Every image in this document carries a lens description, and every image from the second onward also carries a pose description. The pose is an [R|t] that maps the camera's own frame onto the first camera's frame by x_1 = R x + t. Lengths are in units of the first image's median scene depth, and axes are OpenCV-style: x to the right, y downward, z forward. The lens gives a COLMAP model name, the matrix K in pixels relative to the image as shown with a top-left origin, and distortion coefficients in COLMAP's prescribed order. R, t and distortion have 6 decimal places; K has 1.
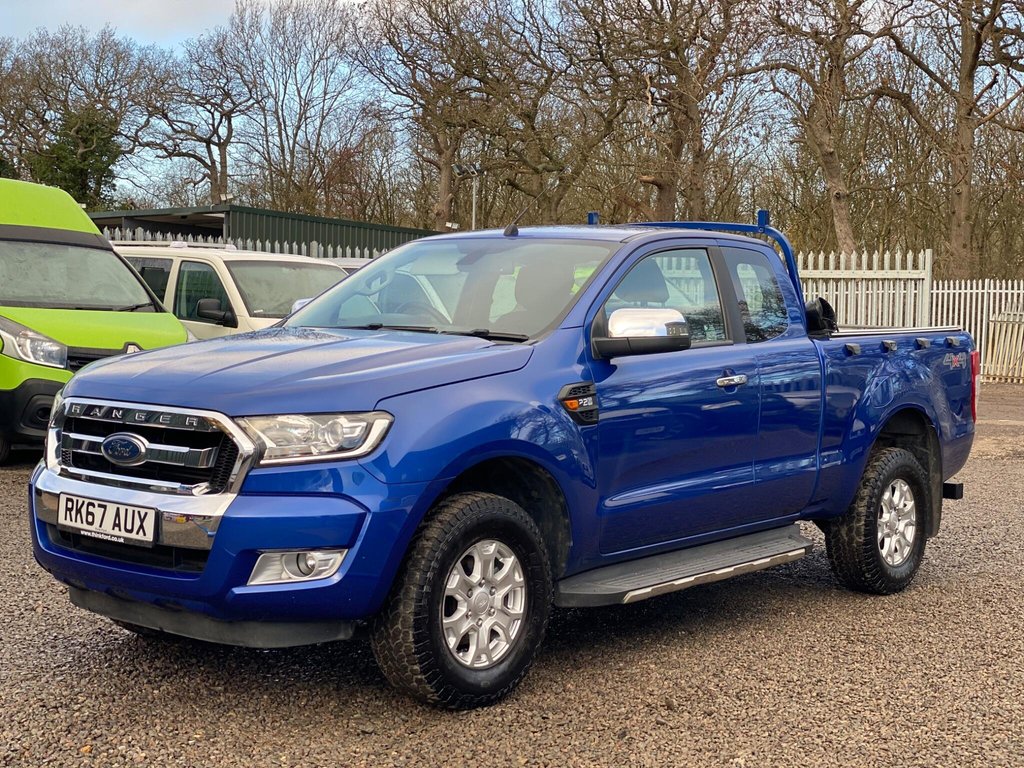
lens RADIAL K [[1551.2, 0, 512.0], [0, 1551.2, 384.0], [0, 0, 1]] dist [0.123853, -0.028873]
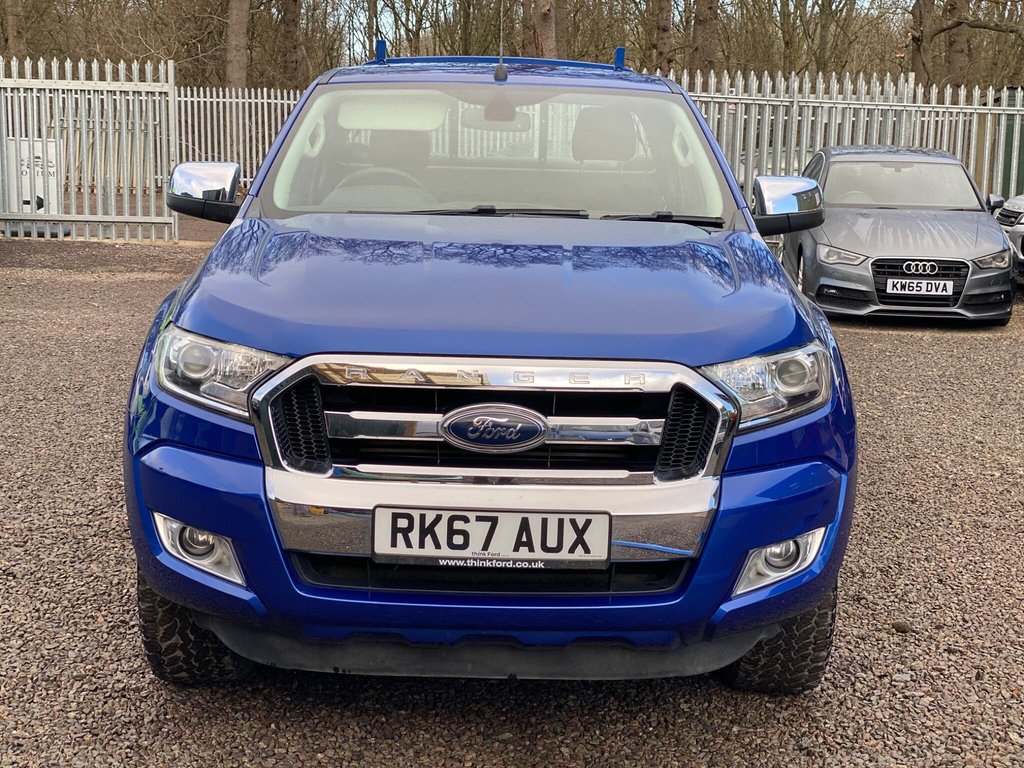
lens RADIAL K [[1547.6, 0, 512.0], [0, 1547.6, 384.0], [0, 0, 1]] dist [0.144017, -0.164637]
pose [[0.775918, -0.119325, 0.619445, -0.652839], [0.035254, 0.988615, 0.146279, -0.073680], [-0.629847, -0.091663, 0.771291, 0.494812]]
